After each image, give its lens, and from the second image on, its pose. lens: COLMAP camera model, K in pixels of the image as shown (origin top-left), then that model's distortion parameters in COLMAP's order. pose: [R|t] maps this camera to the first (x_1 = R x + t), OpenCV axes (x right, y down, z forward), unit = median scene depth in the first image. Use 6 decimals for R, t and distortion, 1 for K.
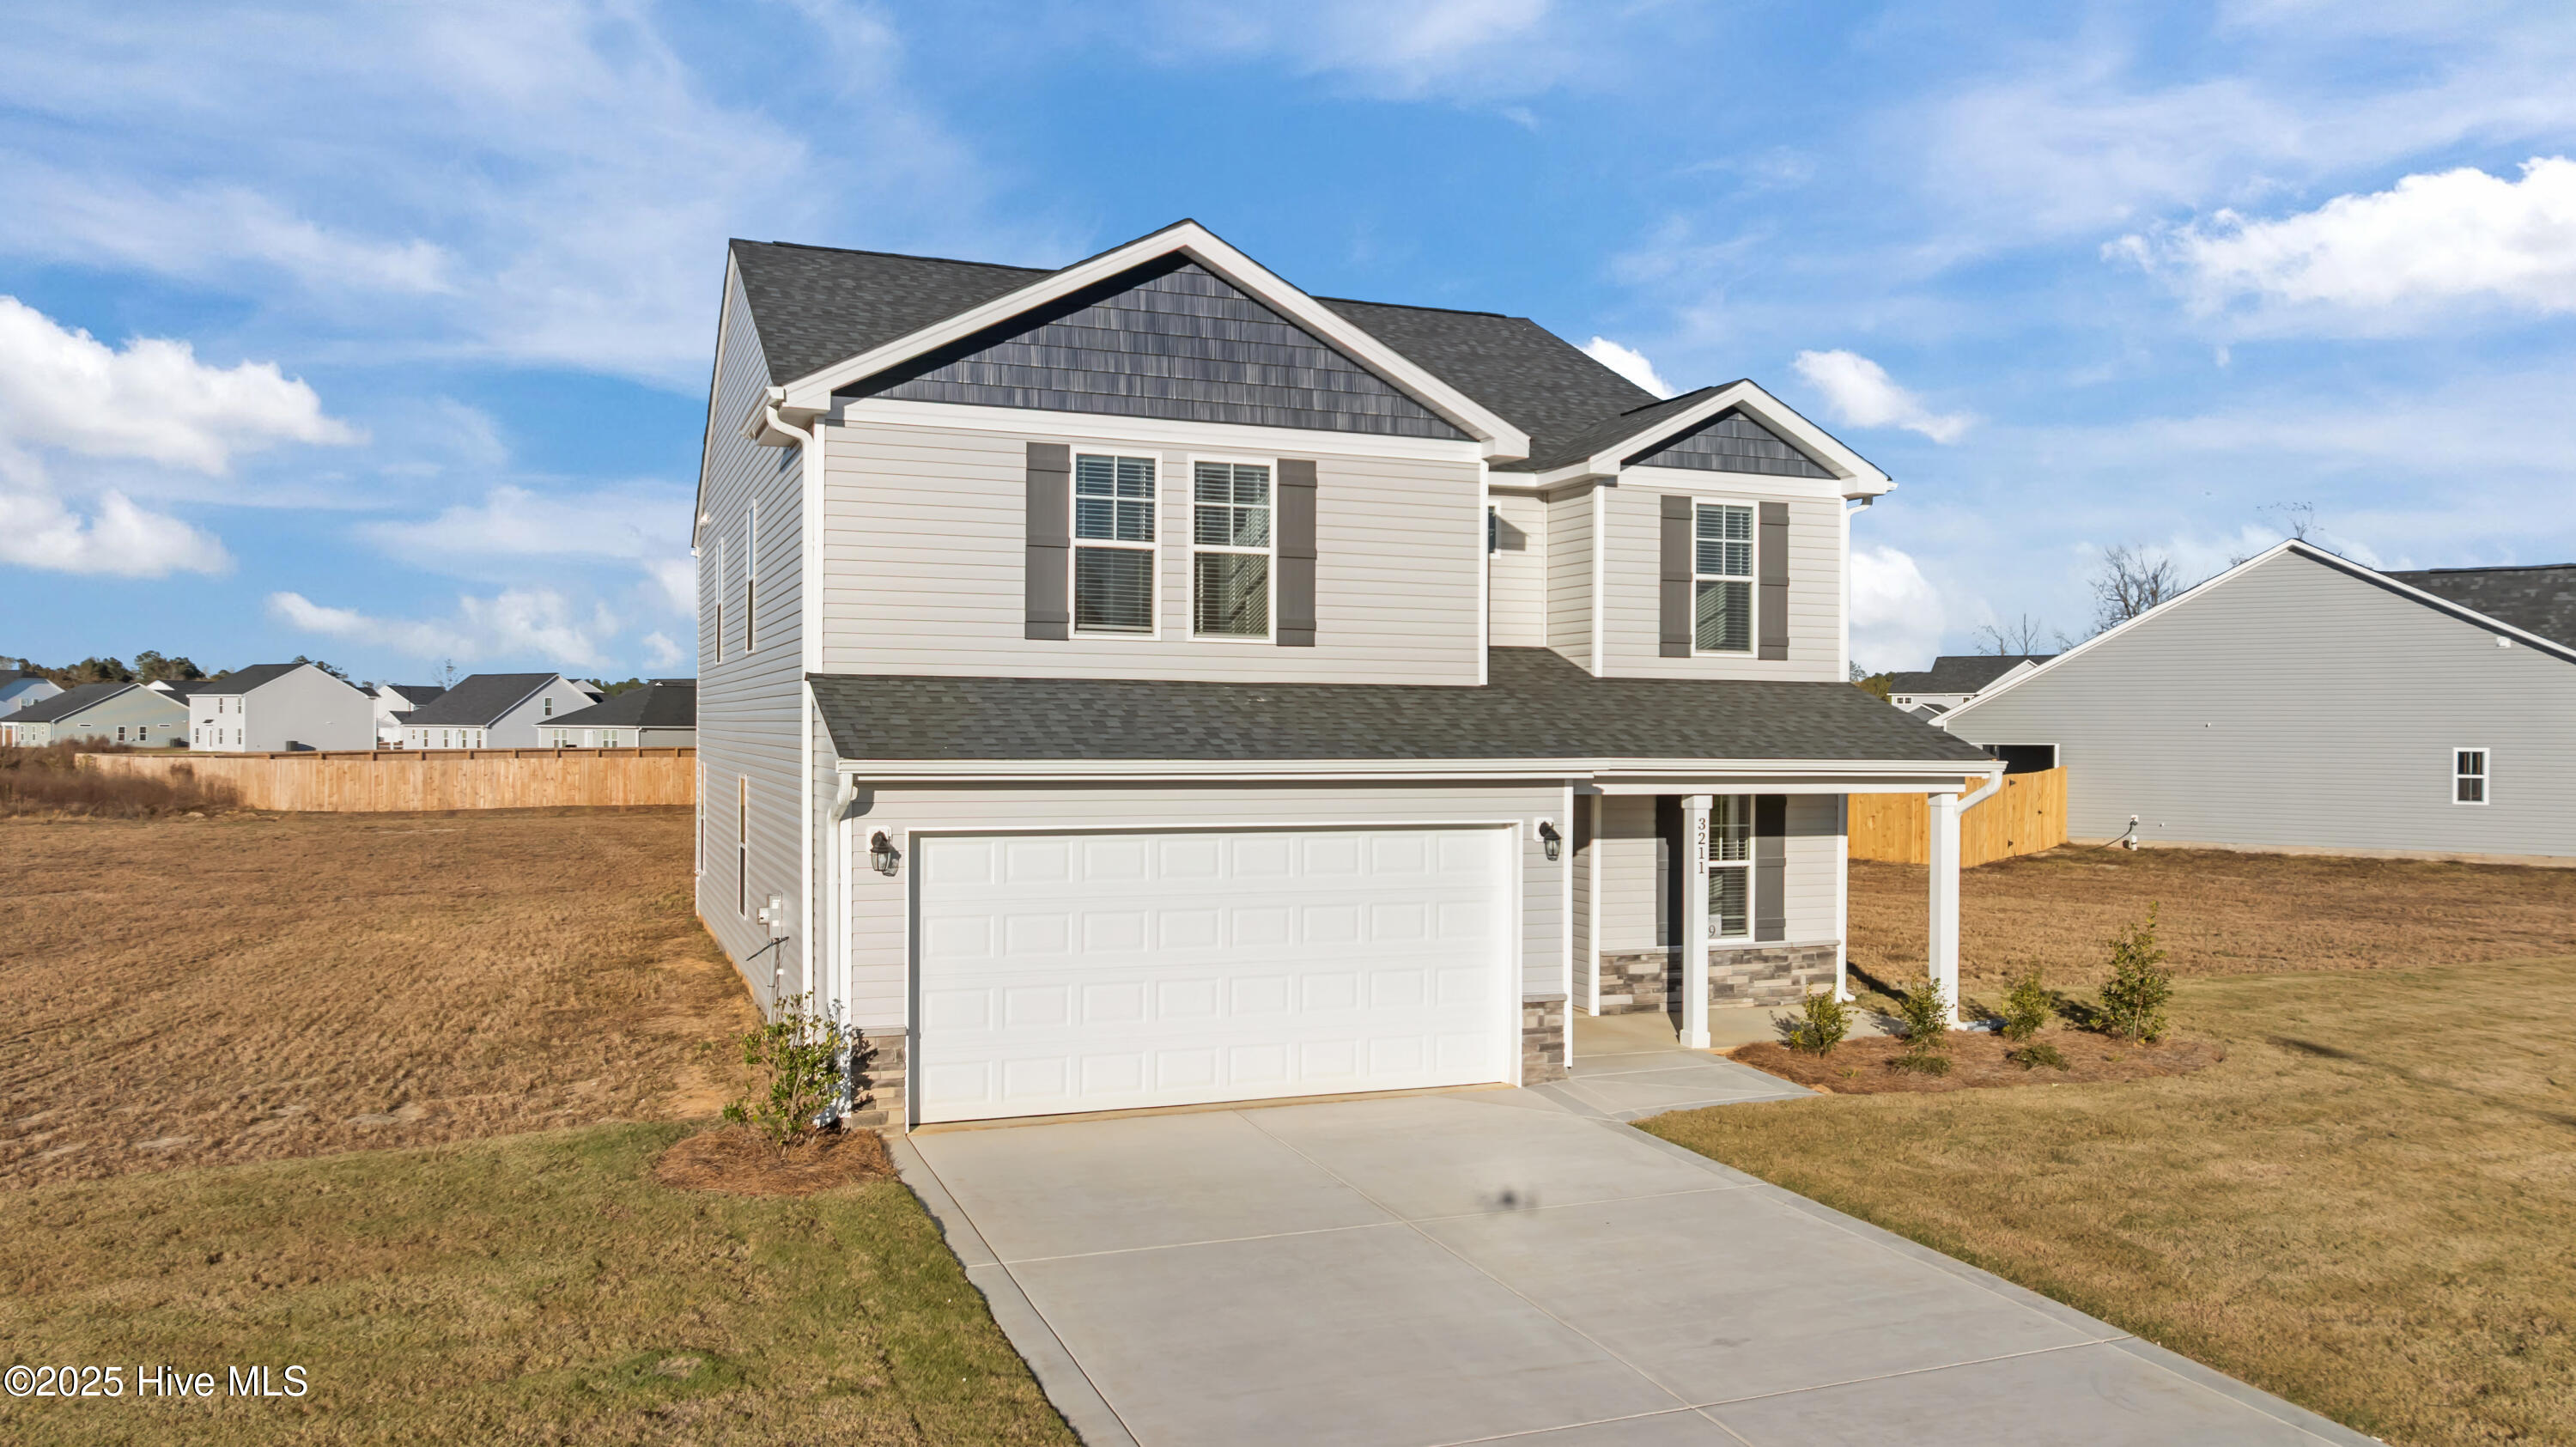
lens RADIAL K [[1844.6, 0, 1288.0], [0, 1844.6, 723.5], [0, 0, 1]] dist [-0.022738, 0.003620]
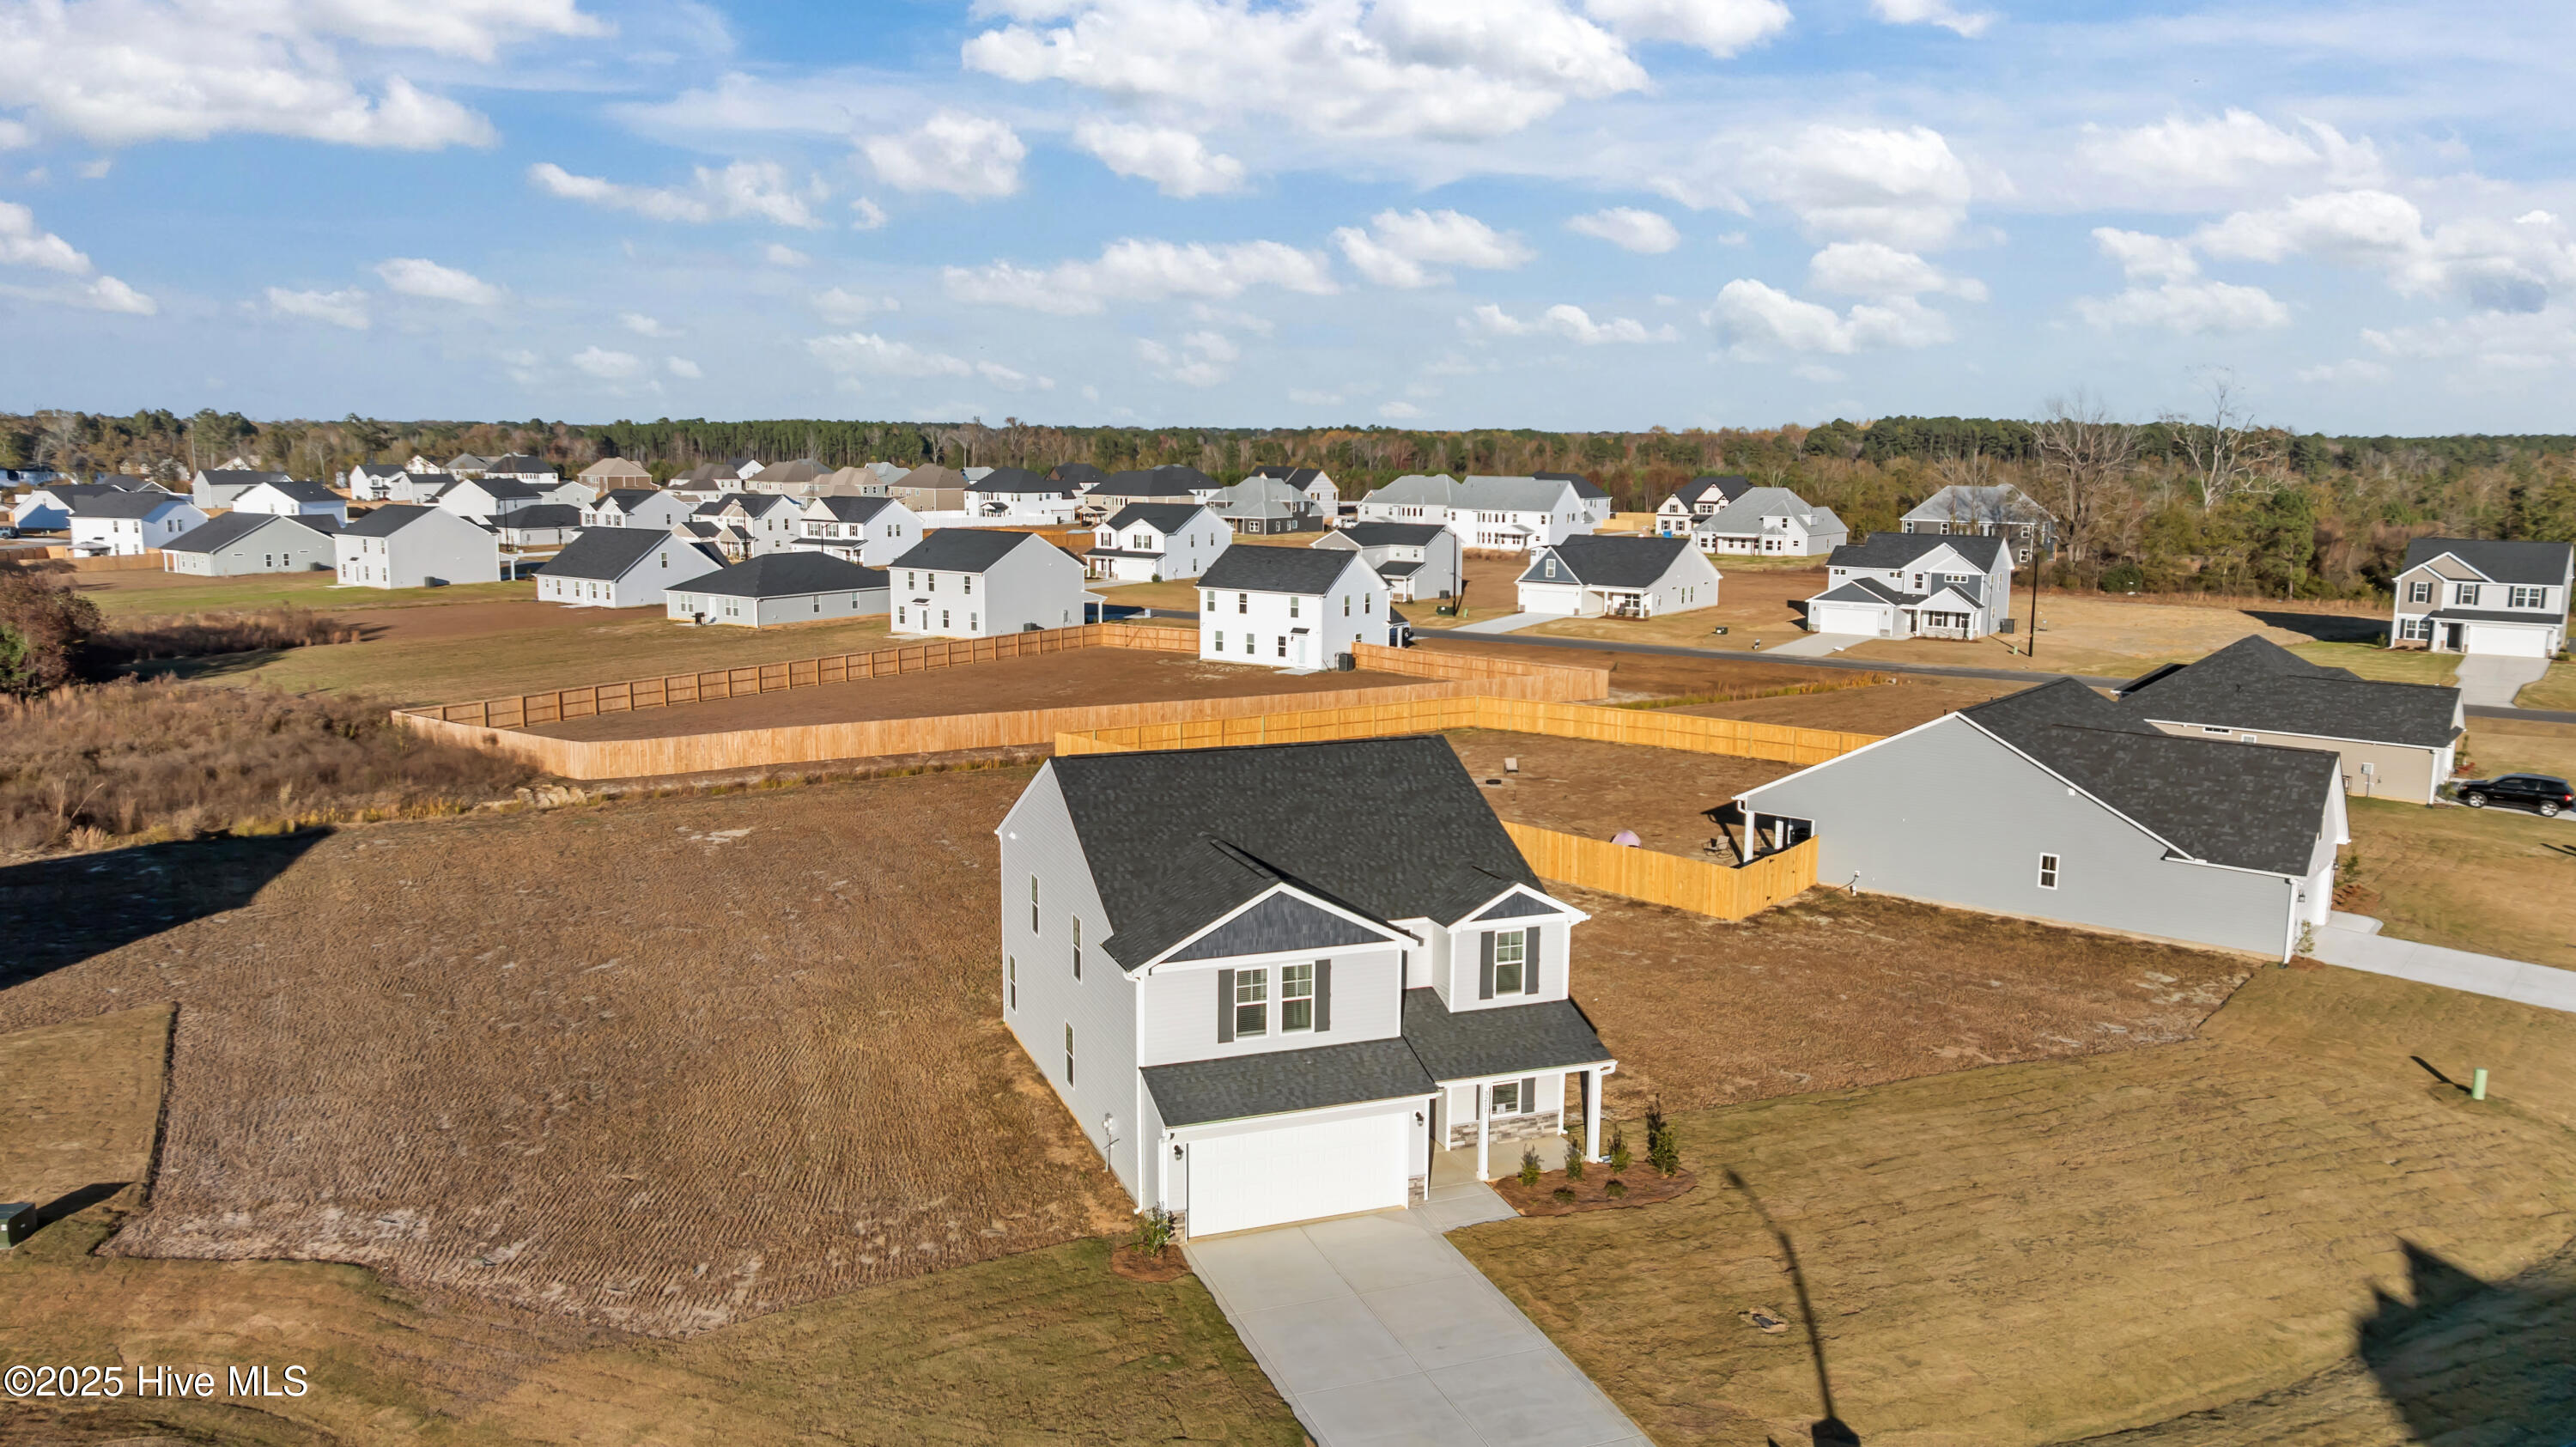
lens RADIAL K [[1843.4, 0, 1291.1], [0, 1843.4, 711.8], [0, 0, 1]] dist [-0.020984, 0.002019]
pose [[0.999970, 0.002384, -0.007377, -0.020397], [-0.001251, 0.988701, 0.149897, -0.841128], [0.007651, -0.149884, 0.988674, -1.398531]]
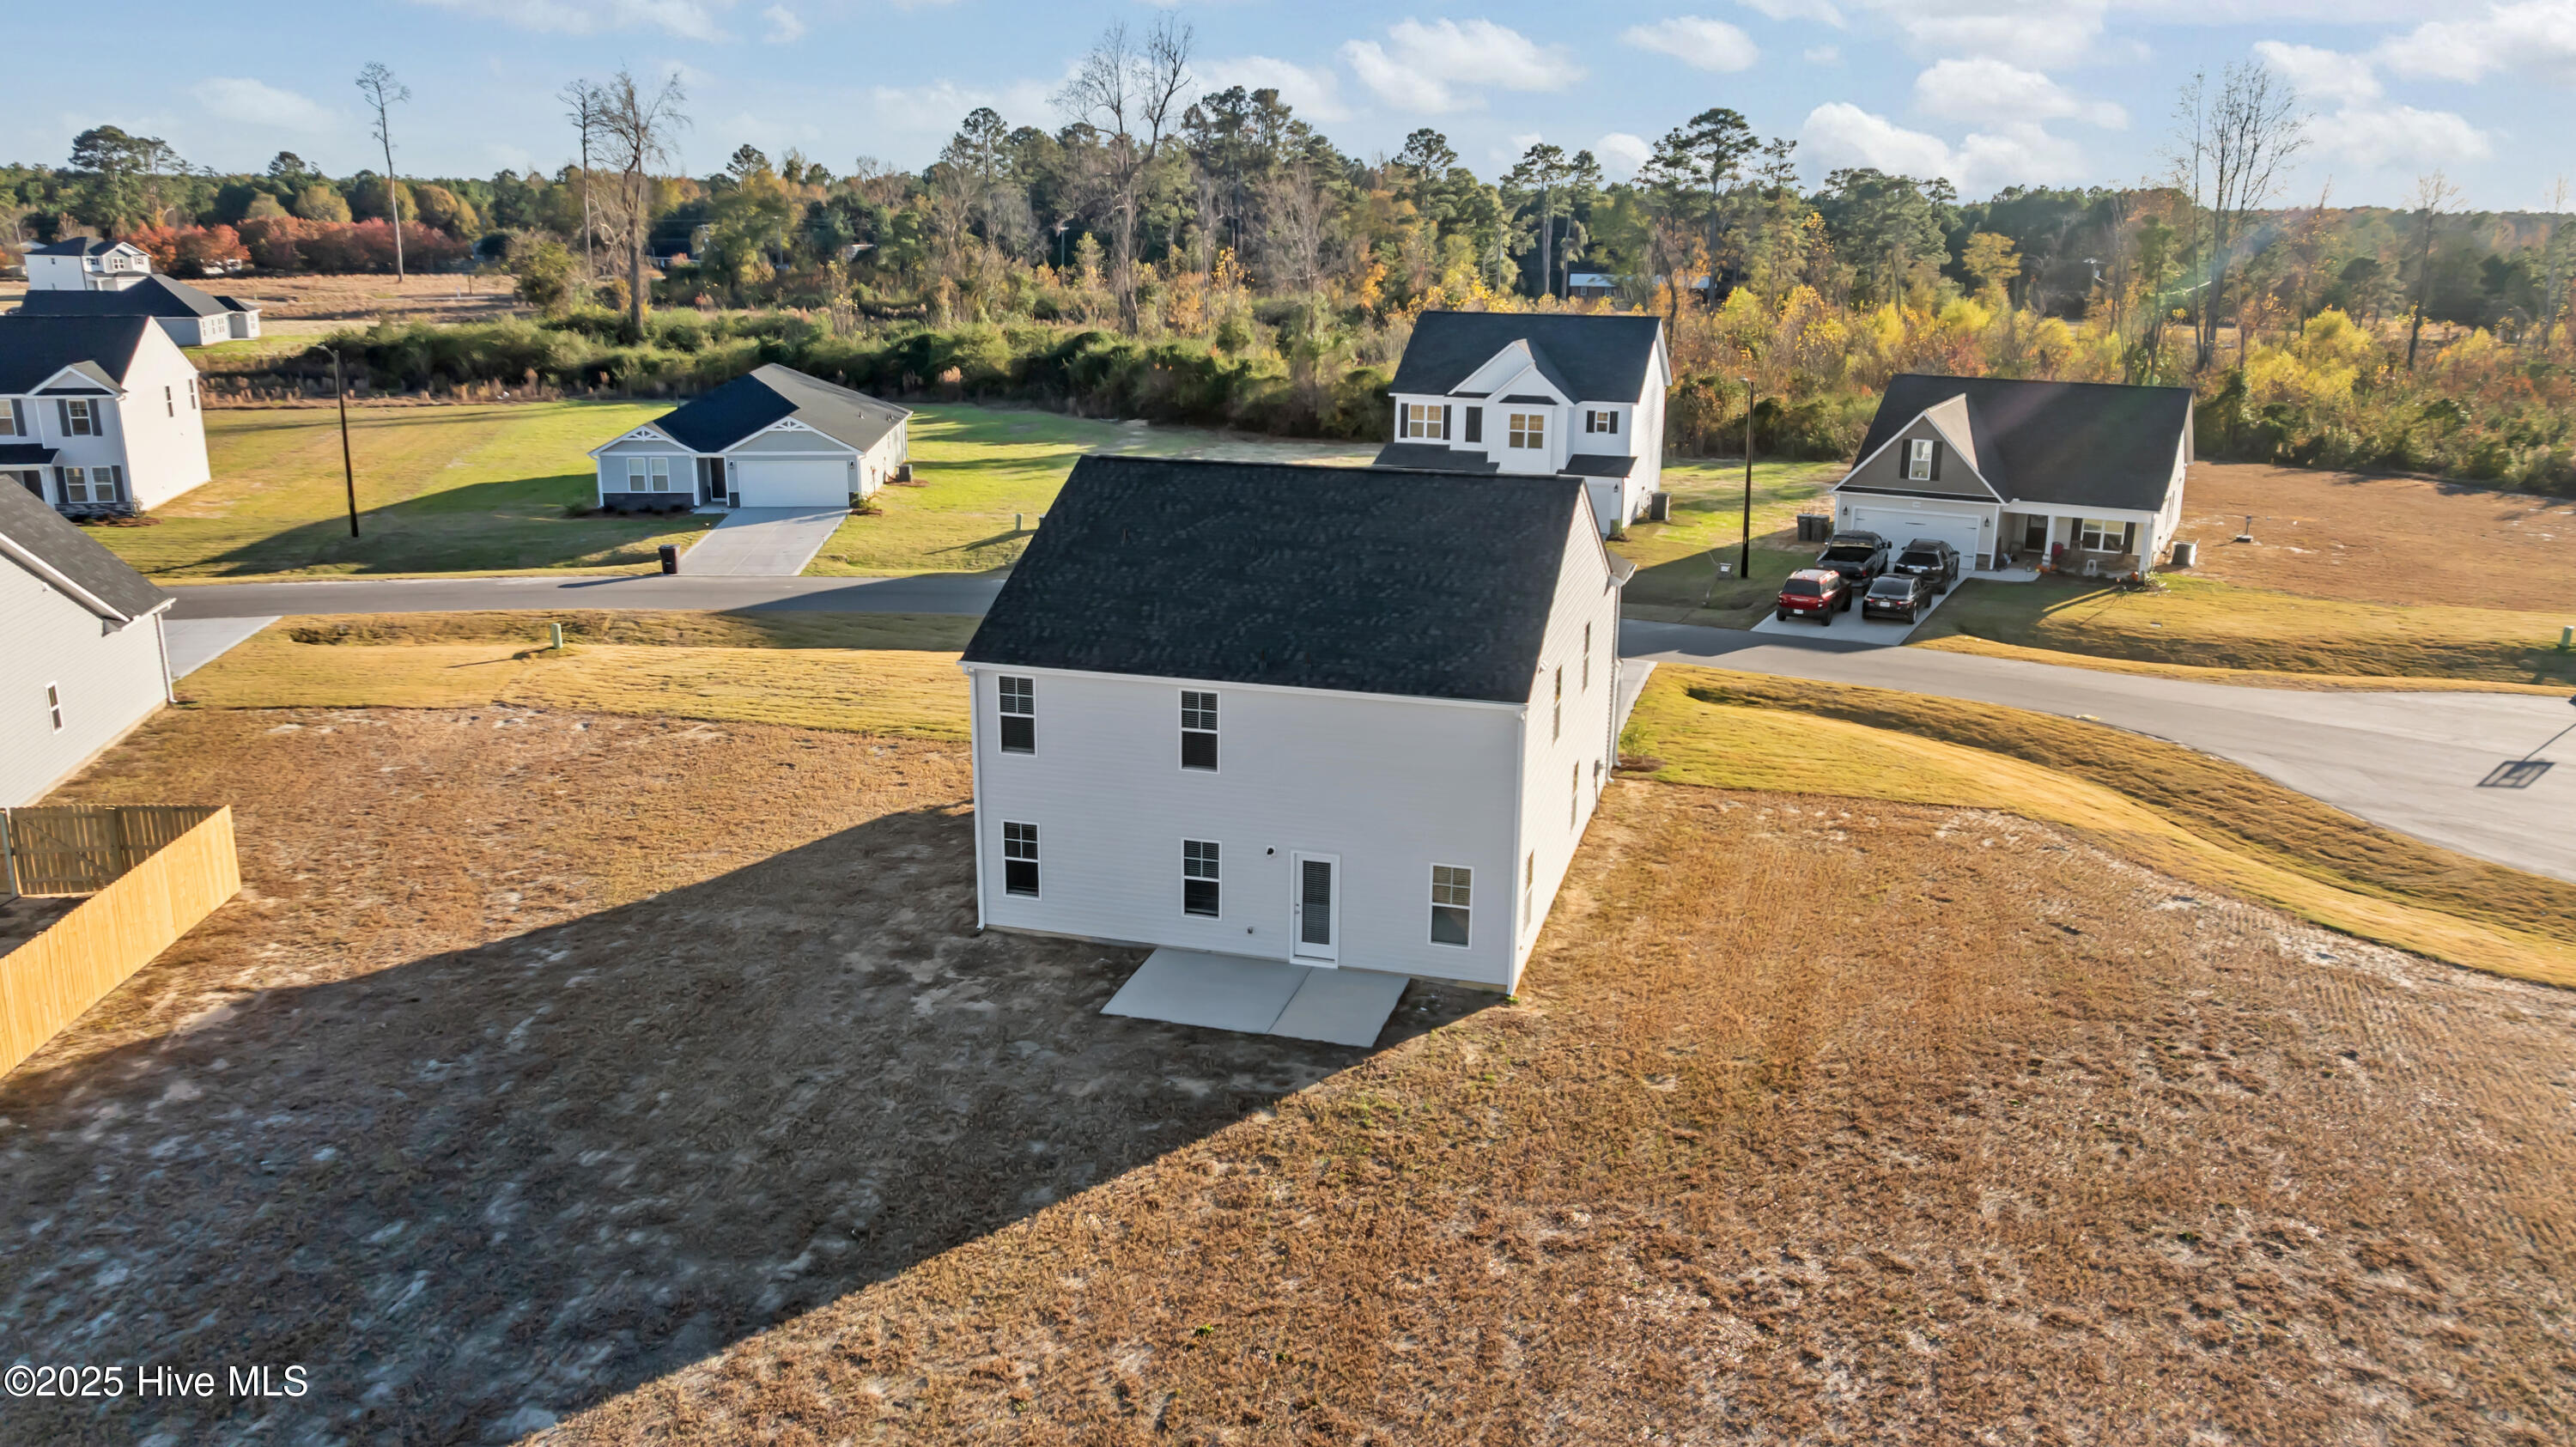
lens RADIAL K [[1879.6, 0, 1300.0], [0, 1879.6, 718.4], [0, 0, 1]] dist [-0.022021, 0.002888]
pose [[-0.794510, -0.171100, 0.582649, -1.526425], [-0.016024, 0.965058, 0.261546, -0.666464], [-0.607040, 0.198464, -0.769490, 3.395343]]
